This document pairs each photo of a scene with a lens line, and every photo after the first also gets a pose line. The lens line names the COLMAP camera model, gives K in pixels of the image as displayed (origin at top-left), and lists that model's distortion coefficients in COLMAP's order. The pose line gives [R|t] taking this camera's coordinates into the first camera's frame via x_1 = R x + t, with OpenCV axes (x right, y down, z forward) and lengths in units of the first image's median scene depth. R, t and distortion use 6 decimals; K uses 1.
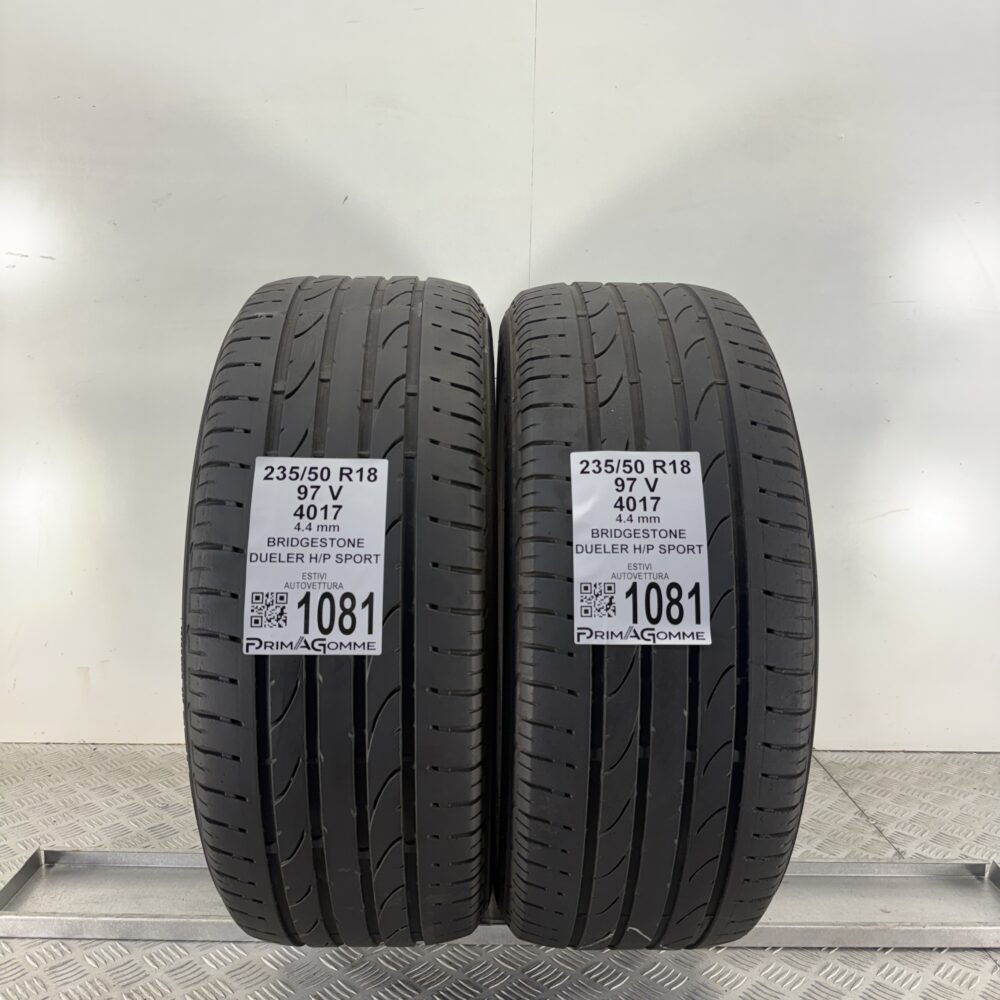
lens RADIAL K [[967.3, 0, 496.5], [0, 967.3, 503.6], [0, 0, 1]] dist [0.114413, -0.301020]
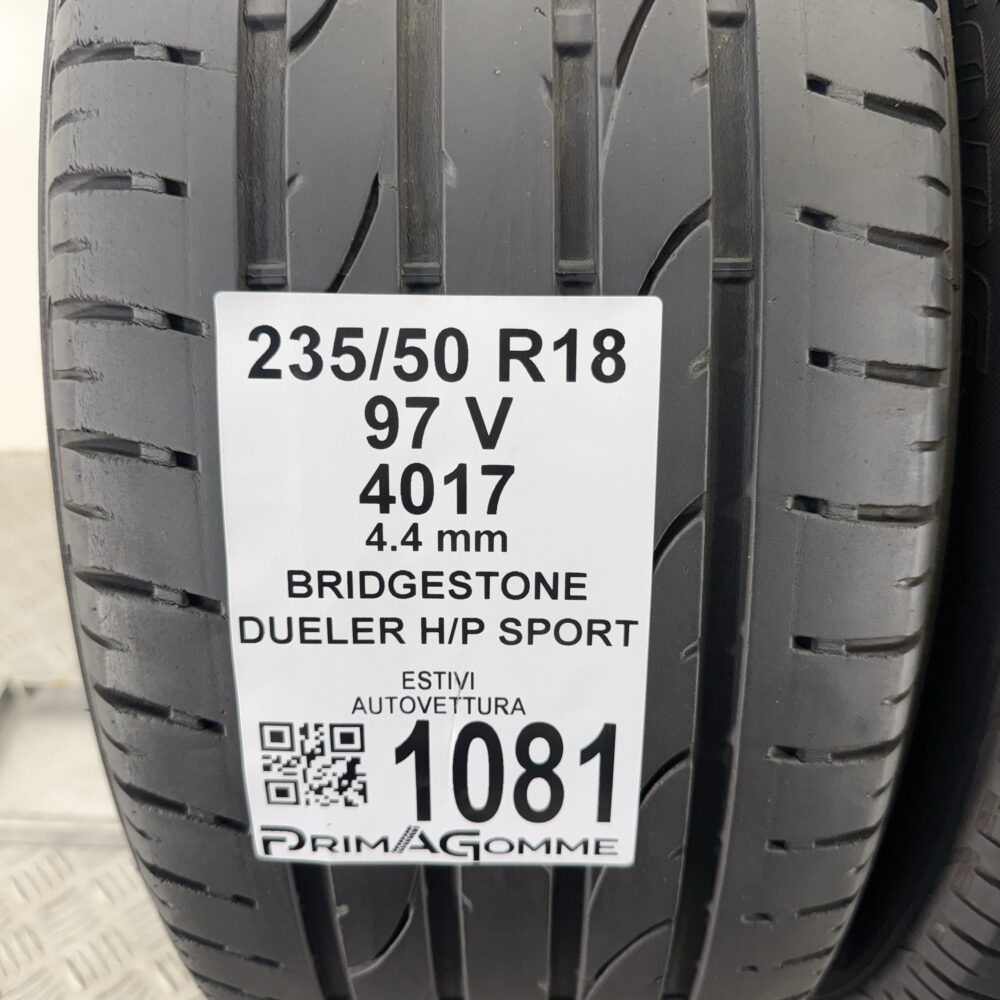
lens RADIAL K [[967.3, 0, 496.5], [0, 967.3, 503.6], [0, 0, 1]] dist [0.114413, -0.301020]
pose [[0.999056, 0.009034, -0.042483, -0.152994], [0.012464, 0.877365, 0.479662, -0.136157], [0.041606, -0.479739, 0.876424, 0.733955]]
